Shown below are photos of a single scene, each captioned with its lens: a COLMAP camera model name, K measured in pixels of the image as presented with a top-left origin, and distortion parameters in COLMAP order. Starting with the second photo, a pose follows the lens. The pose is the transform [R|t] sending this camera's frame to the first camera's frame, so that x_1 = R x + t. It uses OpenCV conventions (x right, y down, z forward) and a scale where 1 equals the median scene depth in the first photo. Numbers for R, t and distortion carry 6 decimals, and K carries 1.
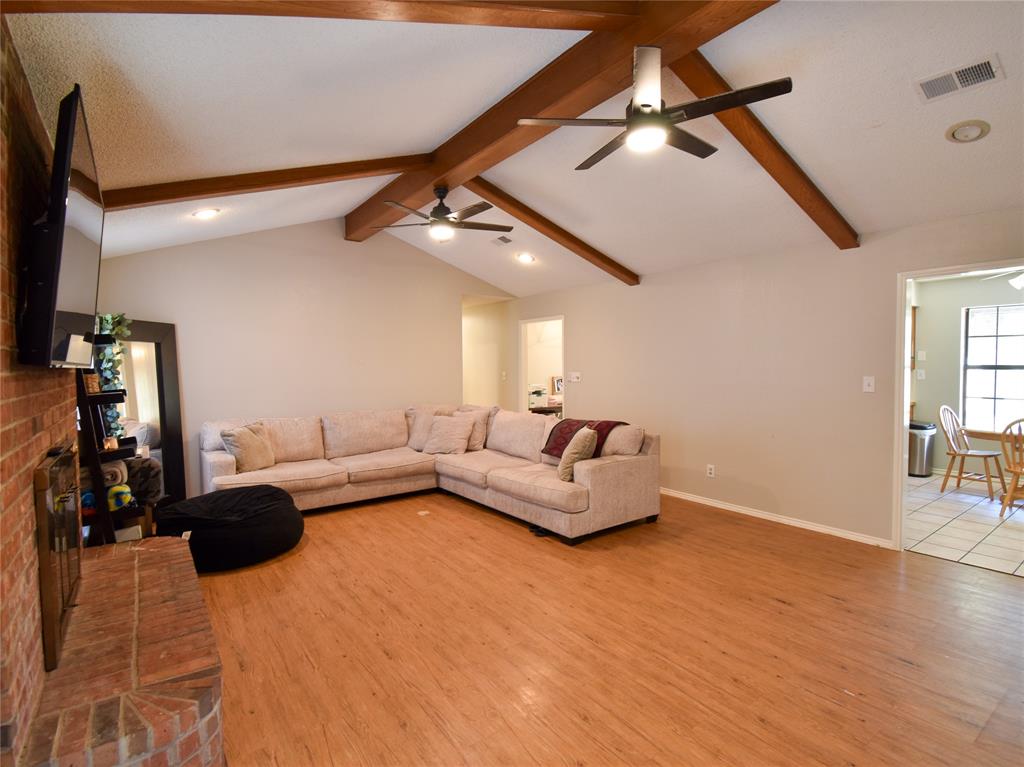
lens RADIAL K [[508.9, 0, 512.7], [0, 508.9, 381.8], [0, 0, 1]] dist [0.024649, -0.030695]
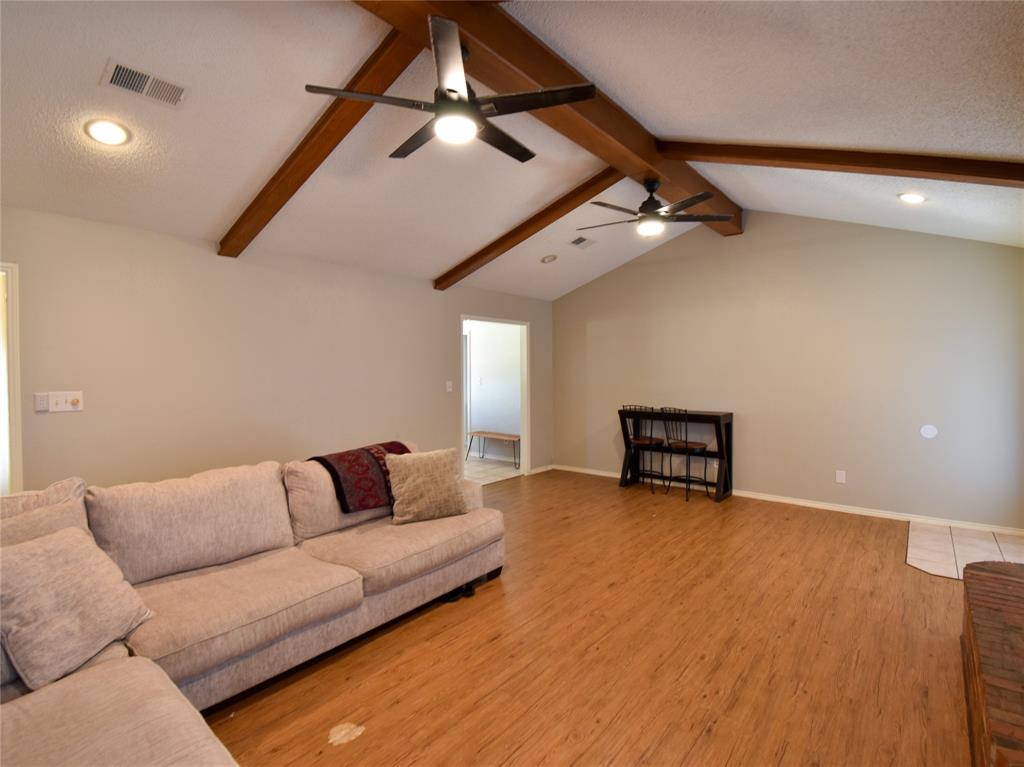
lens RADIAL K [[508.9, 0, 512.7], [0, 508.9, 381.8], [0, 0, 1]] dist [0.024649, -0.030695]
pose [[-0.261946, -0.010865, 0.965021, -0.753075], [0.042940, 0.998815, 0.022902, -0.034816], [-0.964127, 0.047437, -0.261169, 1.203967]]
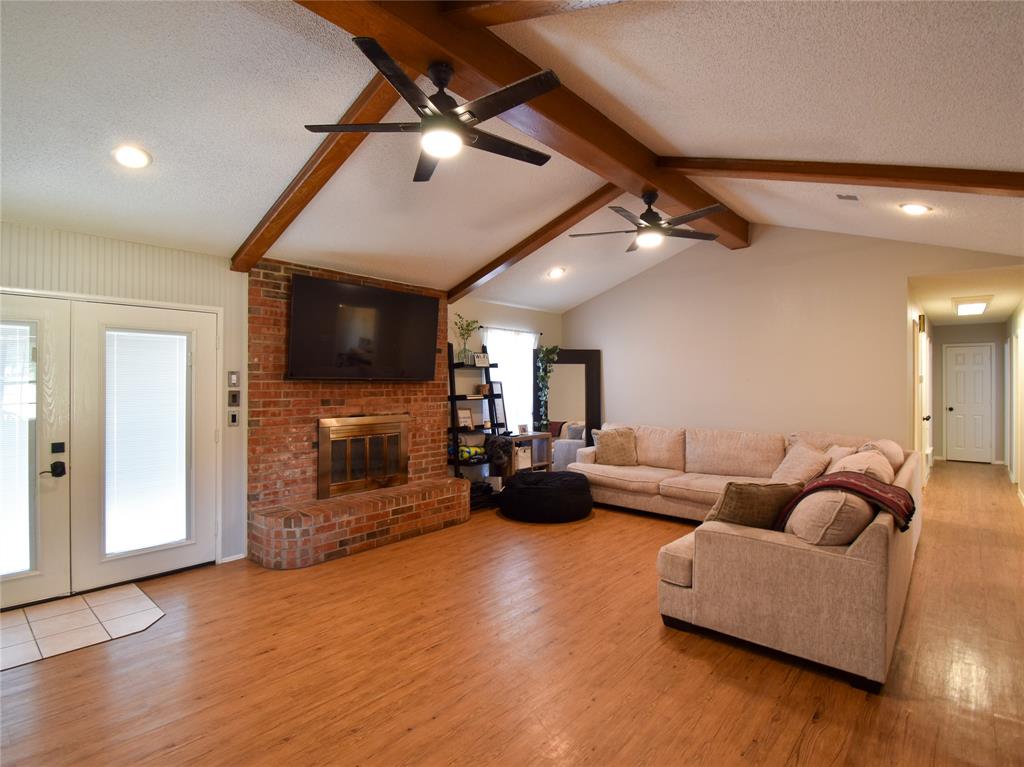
lens RADIAL K [[507.5, 0, 505.0], [0, 507.5, 381.5], [0, 0, 1]] dist [0.026142, -0.026891]
pose [[0.210298, 0.008624, -0.977599, 0.793449], [-0.036541, 0.999332, 0.000955, -0.024273], [0.976954, 0.035522, 0.210472, 0.608399]]
